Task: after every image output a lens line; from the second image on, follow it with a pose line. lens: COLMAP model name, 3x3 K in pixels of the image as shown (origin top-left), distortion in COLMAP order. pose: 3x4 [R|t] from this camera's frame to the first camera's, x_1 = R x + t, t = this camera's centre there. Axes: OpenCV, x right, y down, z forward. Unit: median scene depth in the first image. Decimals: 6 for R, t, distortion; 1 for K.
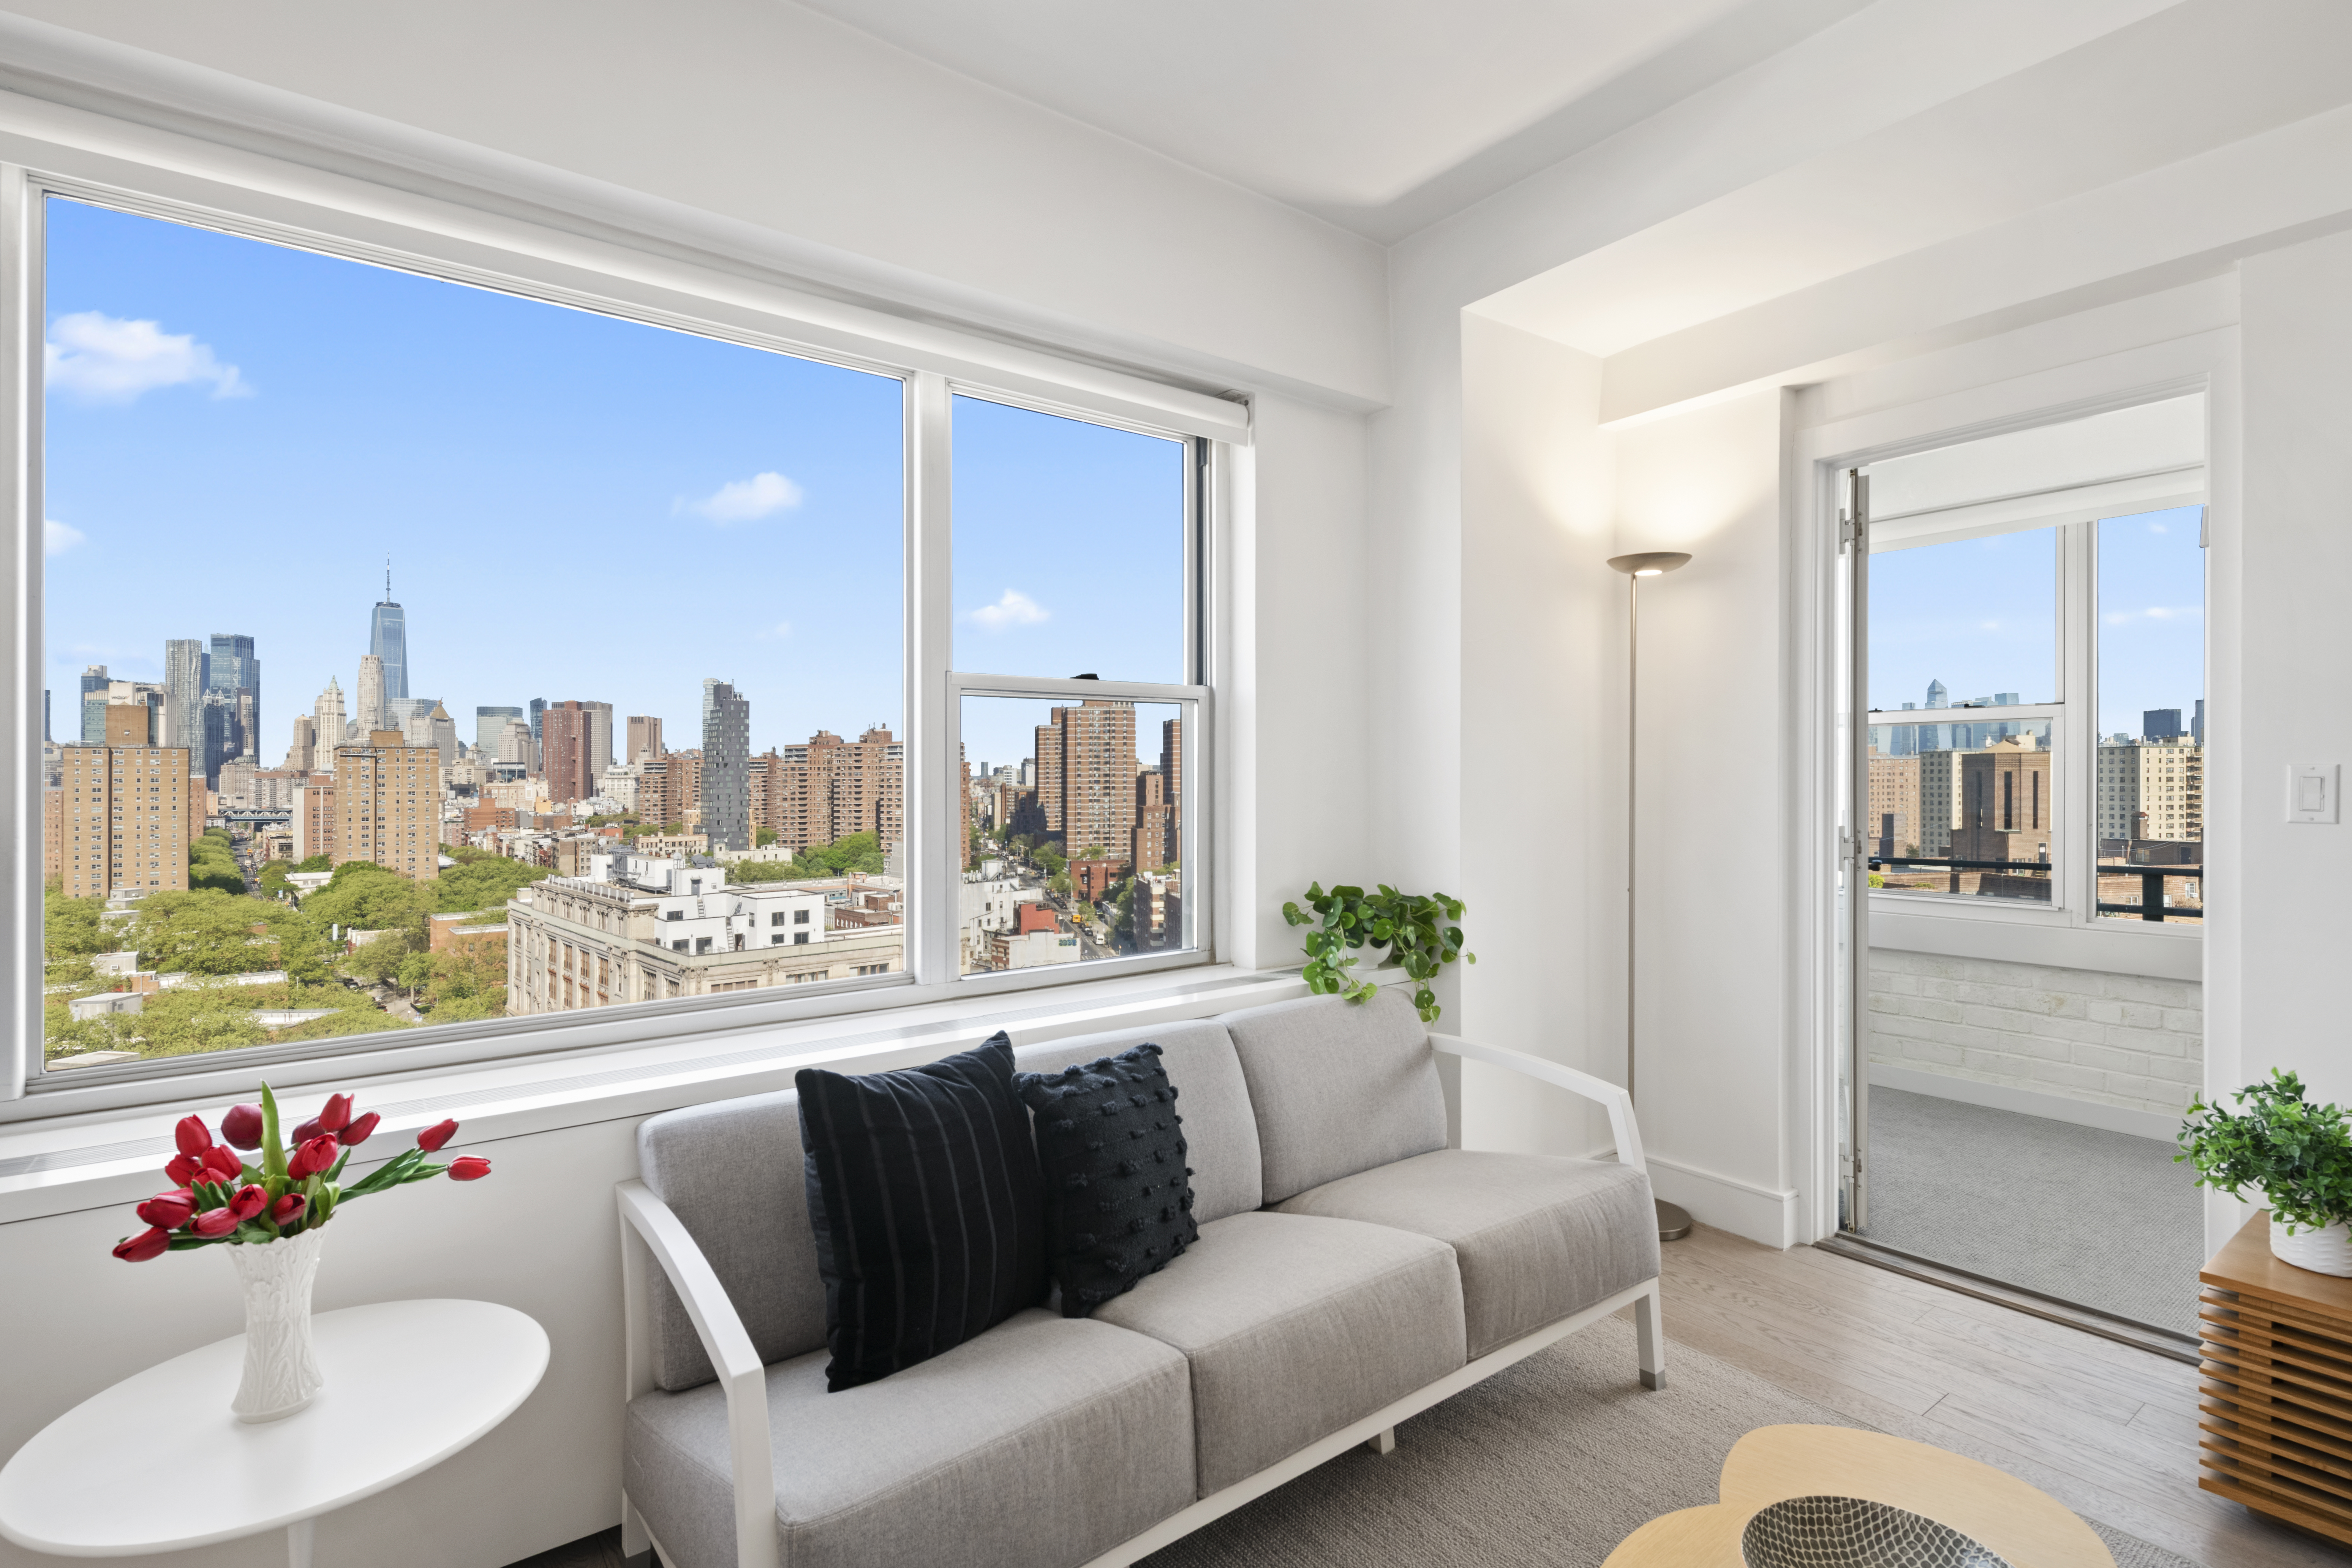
lens RADIAL K [[1121.3, 0, 1176.0], [0, 1121.3, 784.0], [0, 0, 1]] dist [0.024681, 0.000065]
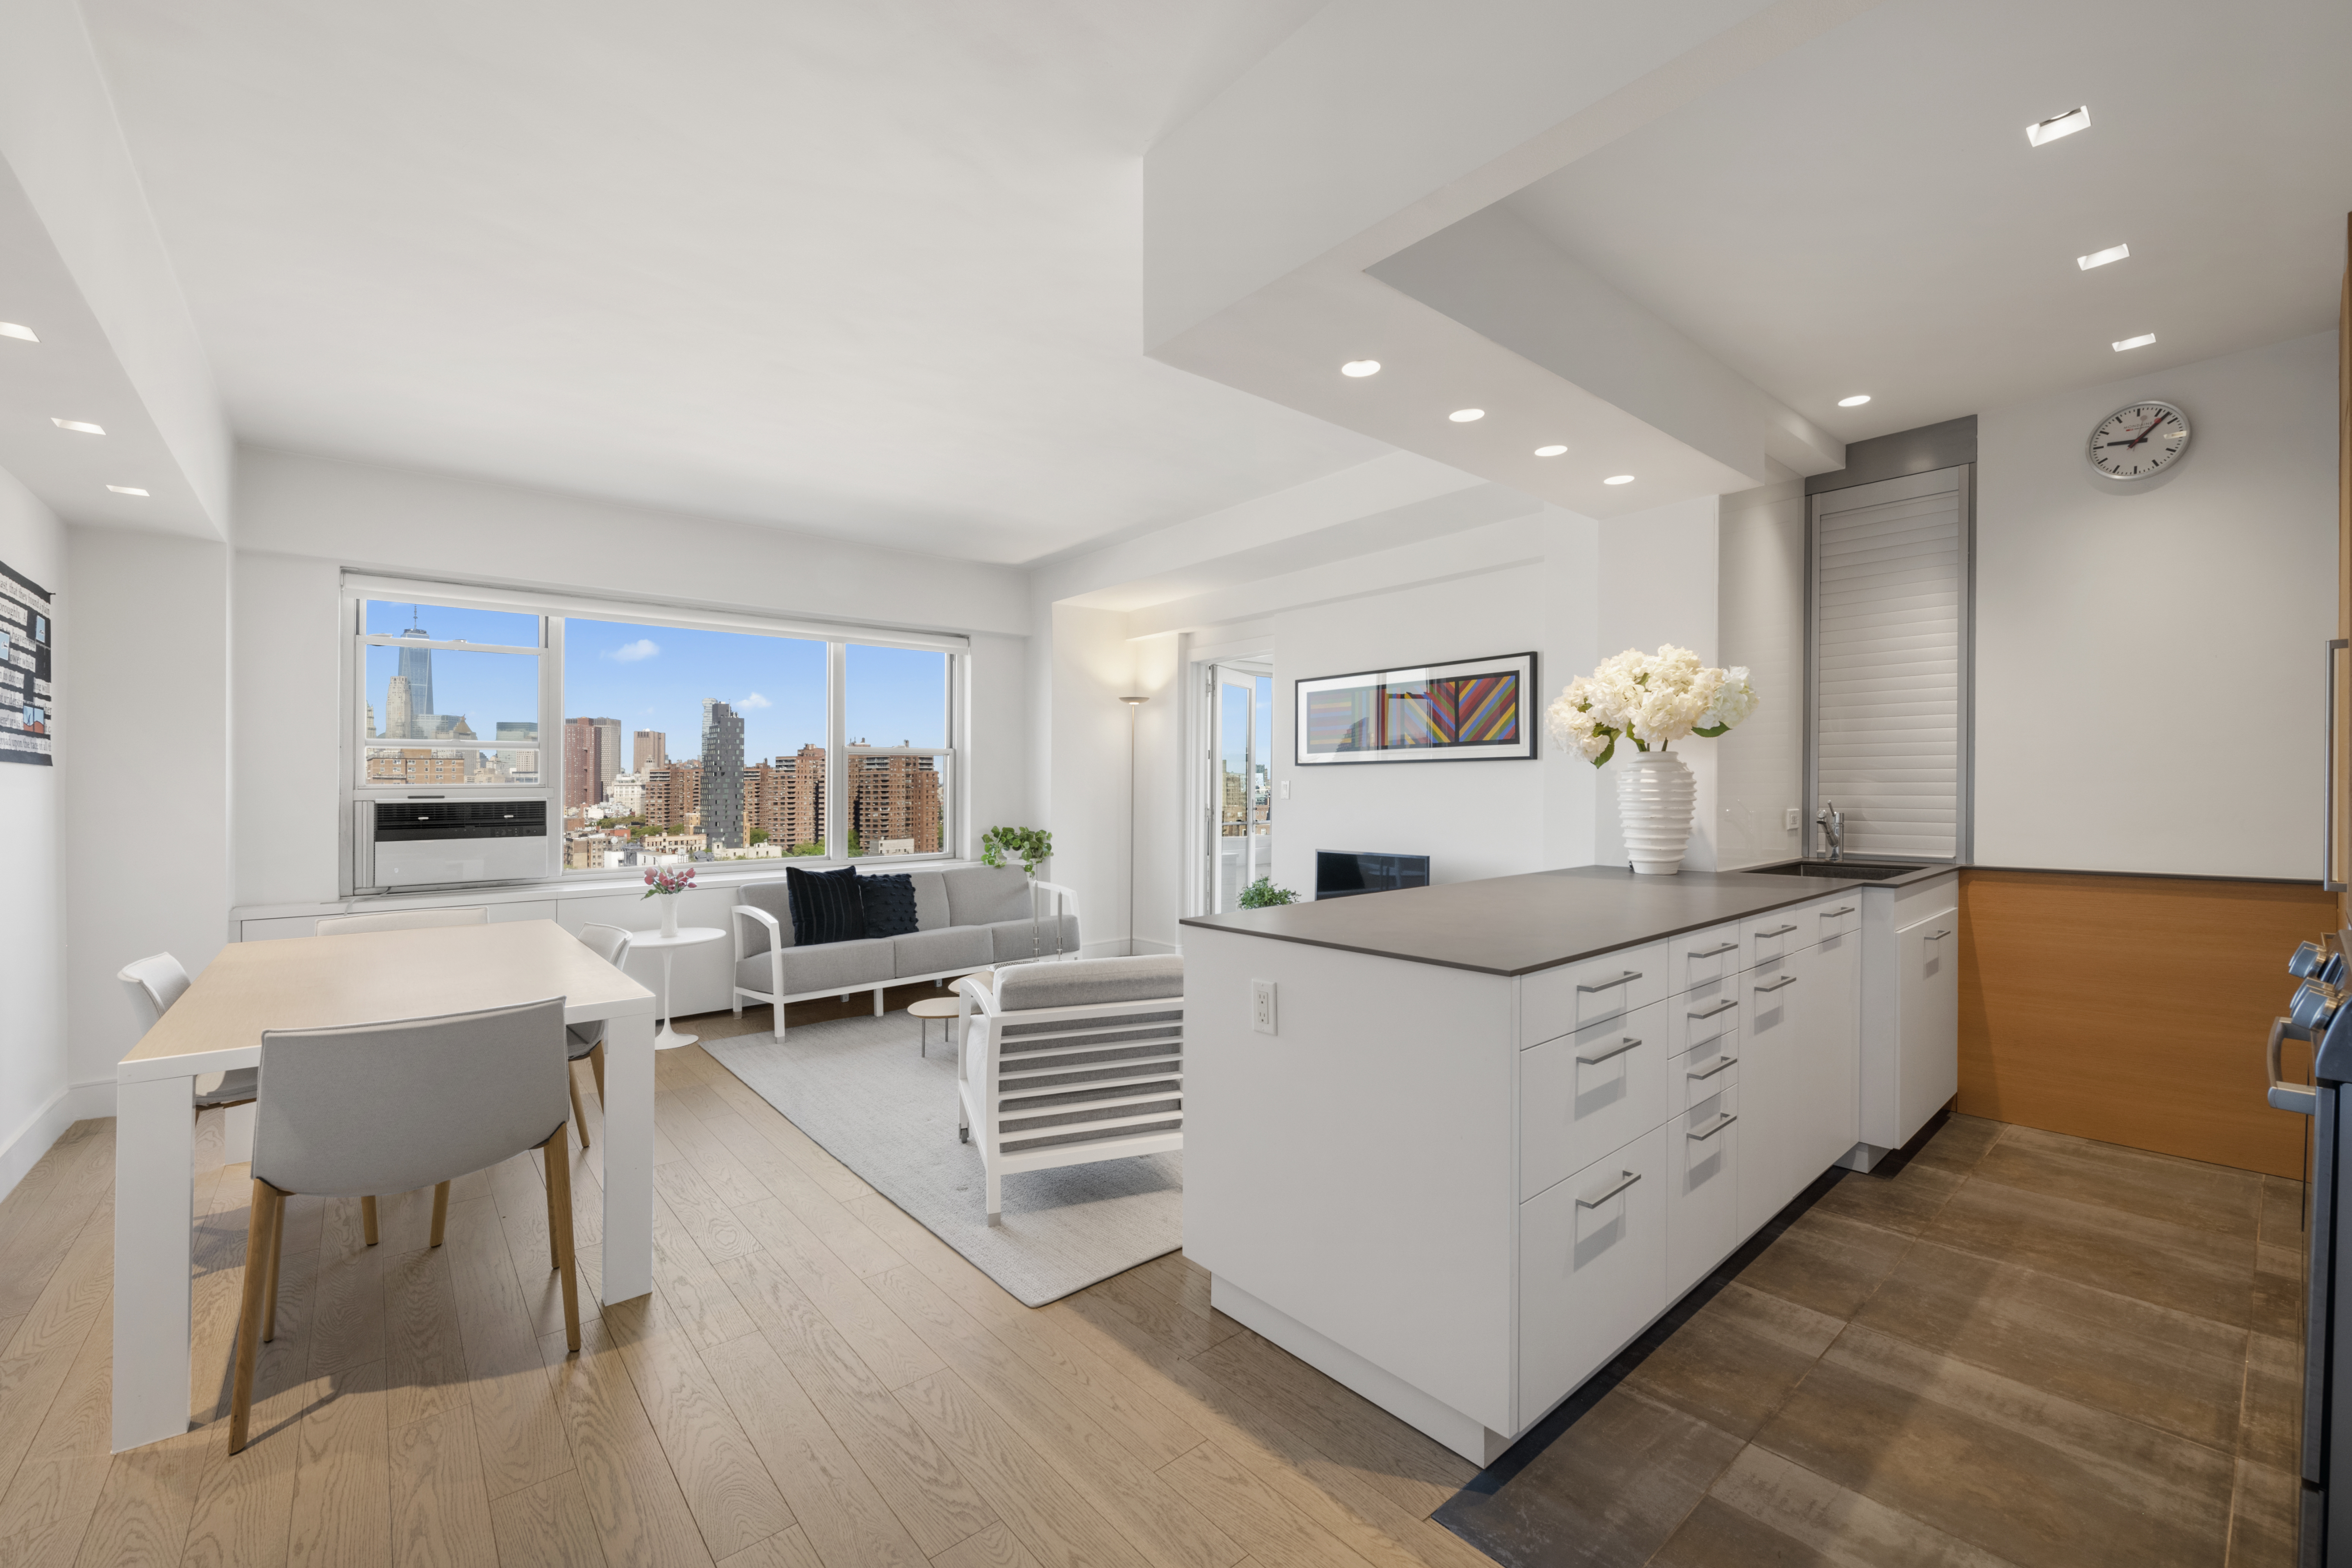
lens RADIAL K [[950.3, 0, 1176.0], [0, 950.3, 784.0], [0, 0, 1]] dist [0.012629, -0.000009]
pose [[0.997985, -0.000178, 0.063453, 0.390233], [0.000589, 0.999979, -0.006470, 0.005822], [-0.063450, 0.006495, 0.997964, -1.159539]]
